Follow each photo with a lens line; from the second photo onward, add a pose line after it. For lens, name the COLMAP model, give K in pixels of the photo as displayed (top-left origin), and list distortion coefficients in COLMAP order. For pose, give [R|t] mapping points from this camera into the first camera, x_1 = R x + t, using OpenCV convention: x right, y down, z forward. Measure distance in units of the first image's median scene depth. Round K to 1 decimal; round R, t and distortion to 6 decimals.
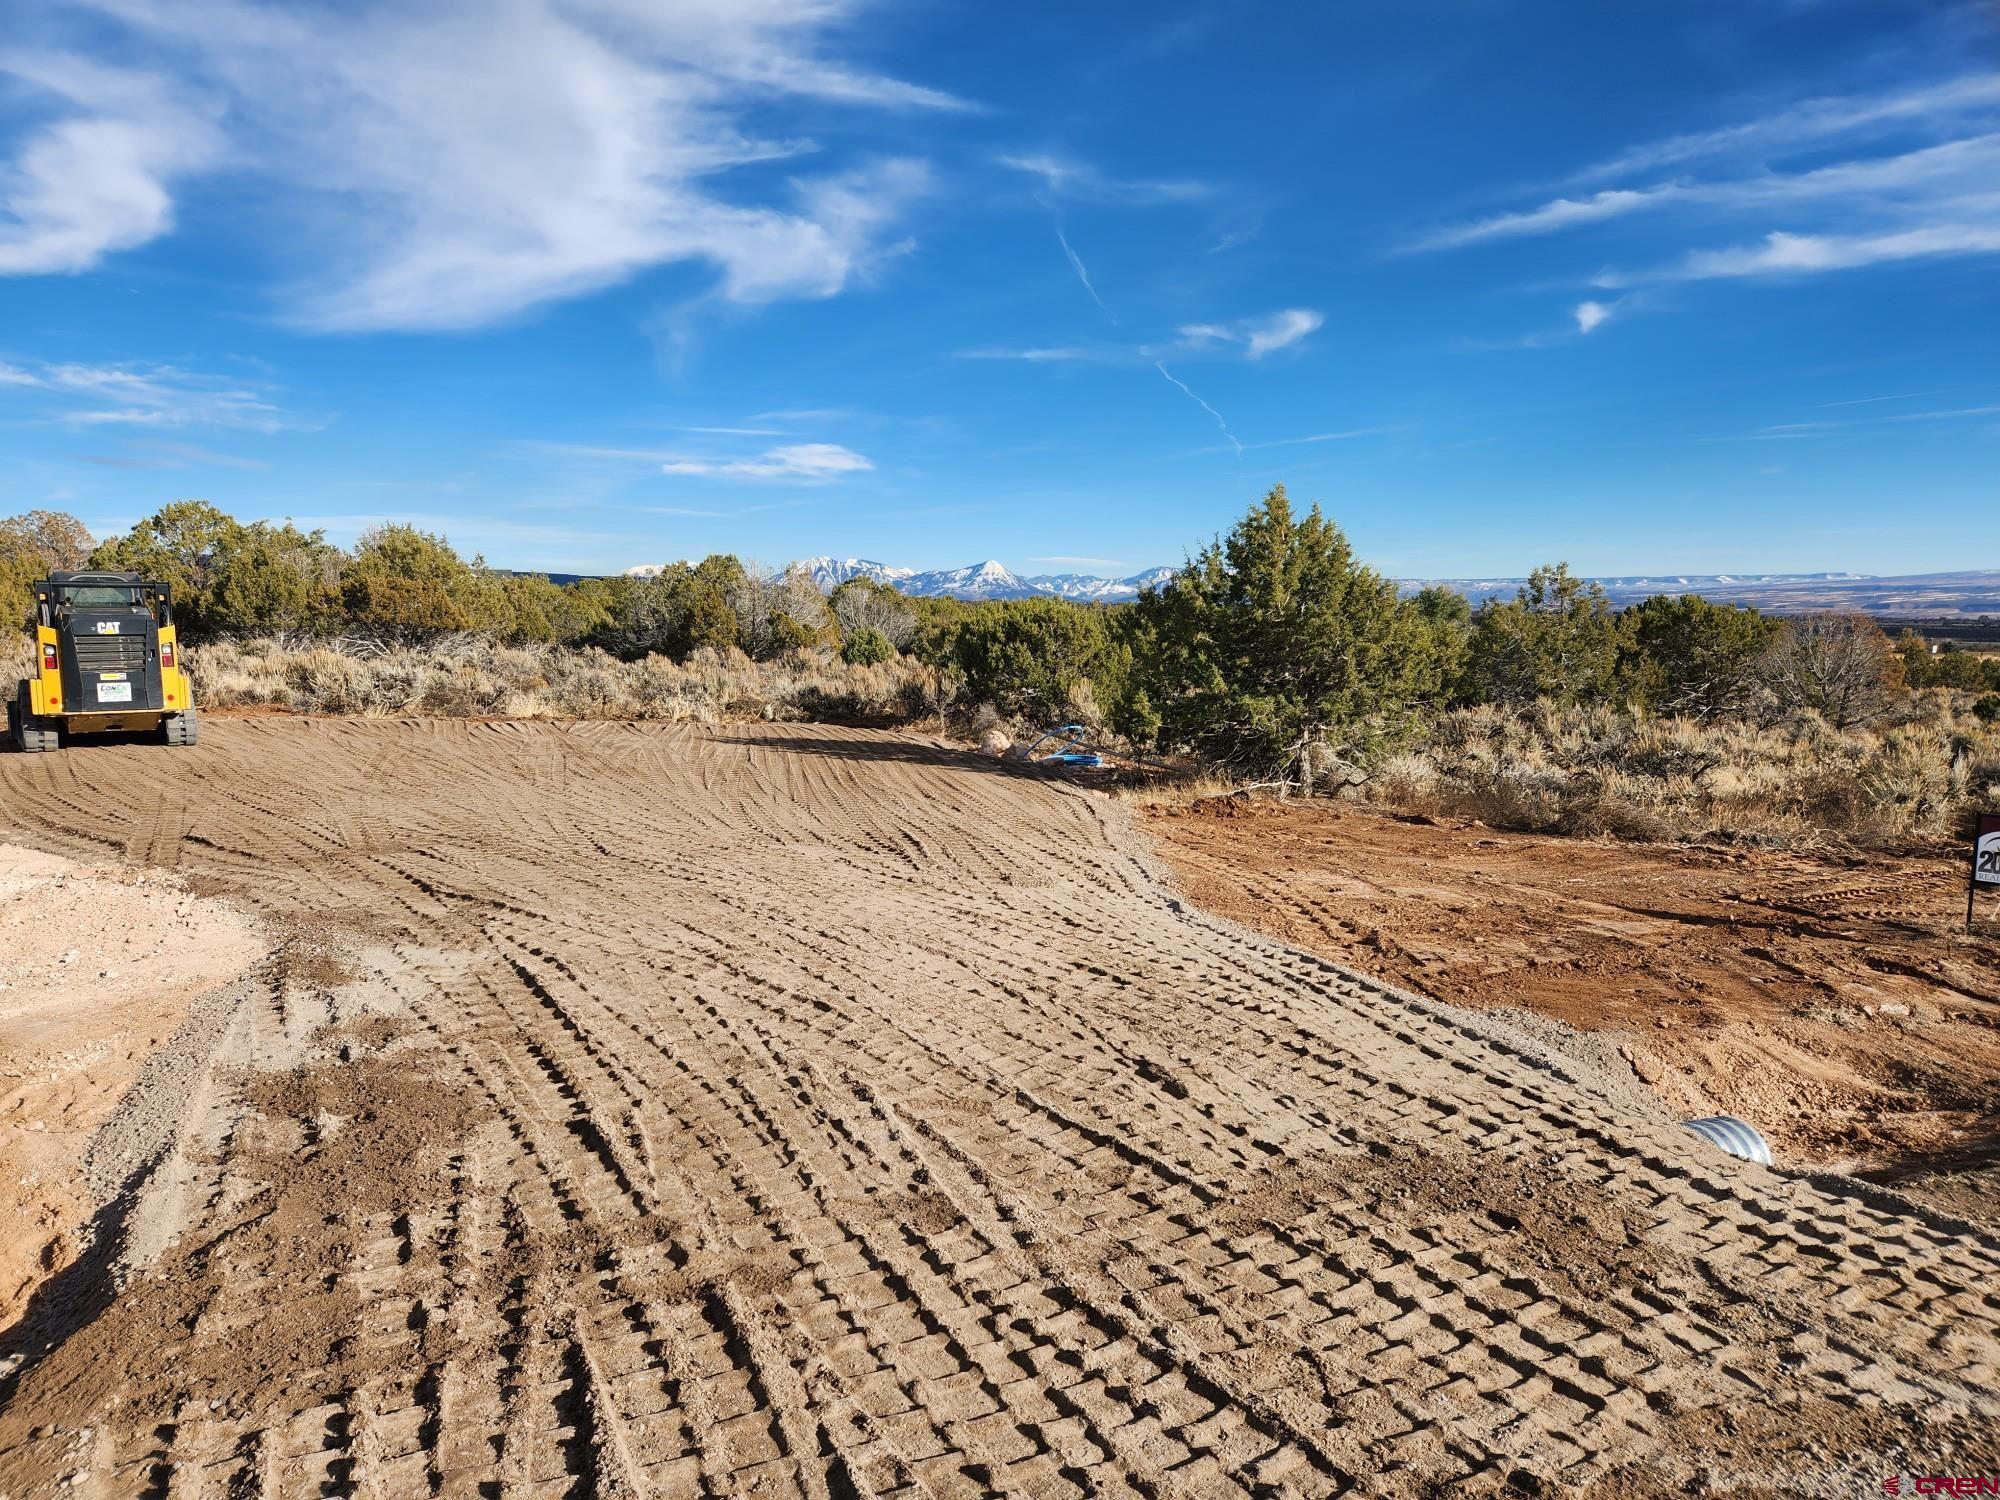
lens RADIAL K [[1304.8, 0, 971.6], [0, 1304.8, 762.1], [0, 0, 1]] dist [0.088581, -0.081236]
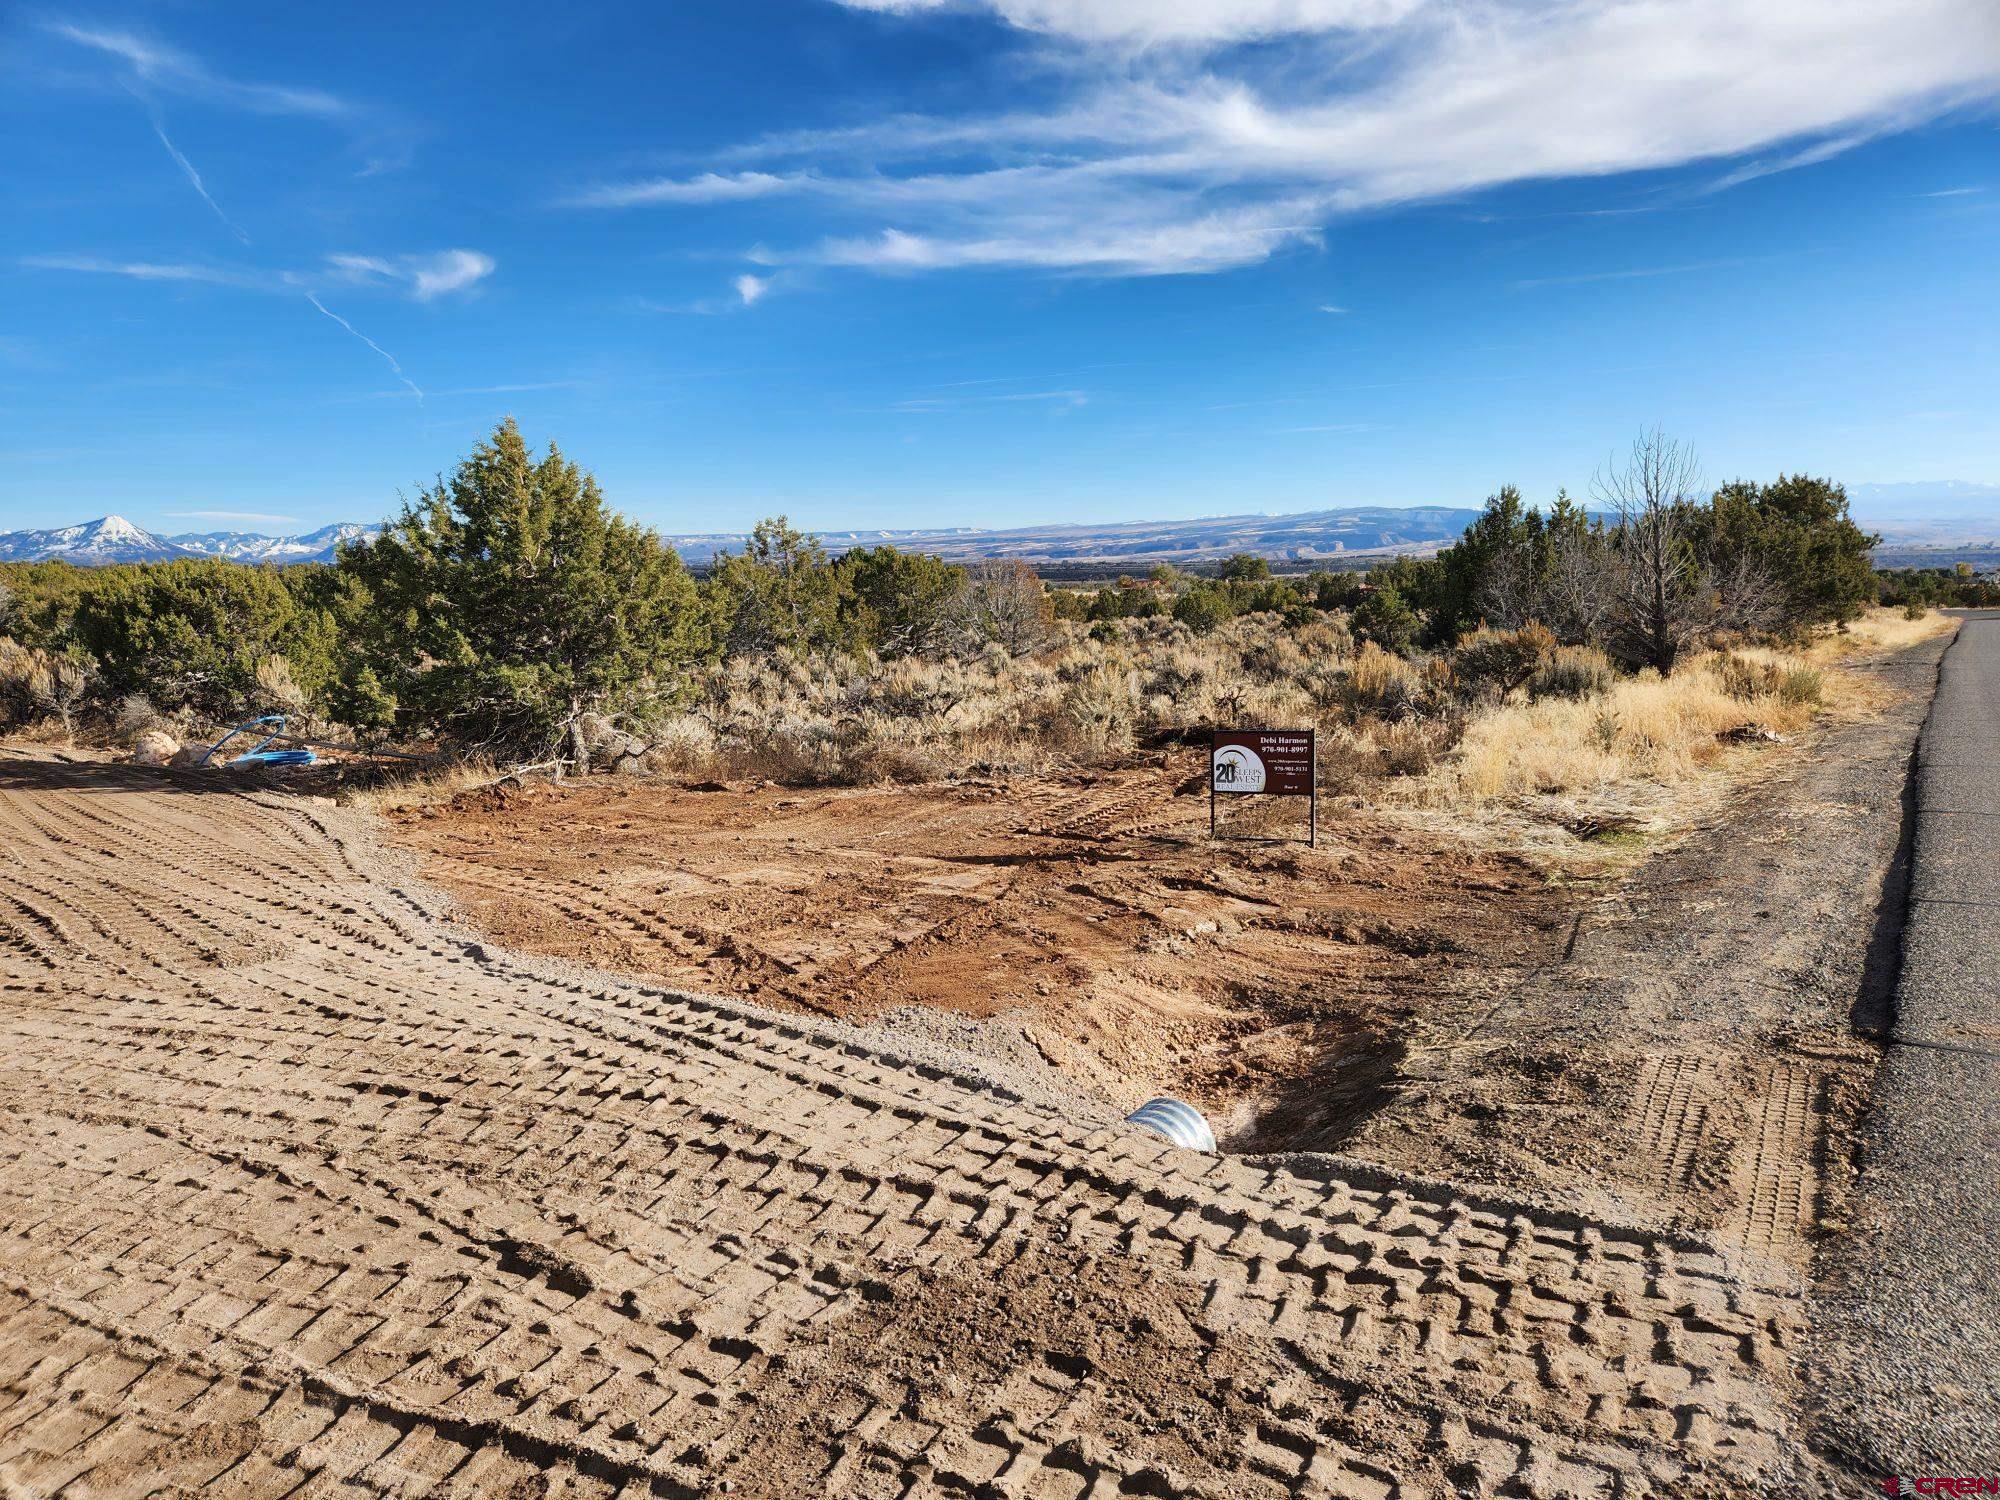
lens RADIAL K [[1304.8, 0, 971.6], [0, 1304.8, 762.1], [0, 0, 1]] dist [0.088581, -0.081236]
pose [[0.837242, -0.108782, 0.535903, -0.003111], [0.091670, 0.994066, 0.058569, -0.019020], [-0.539094, 0.000090, 0.842245, 0.197576]]
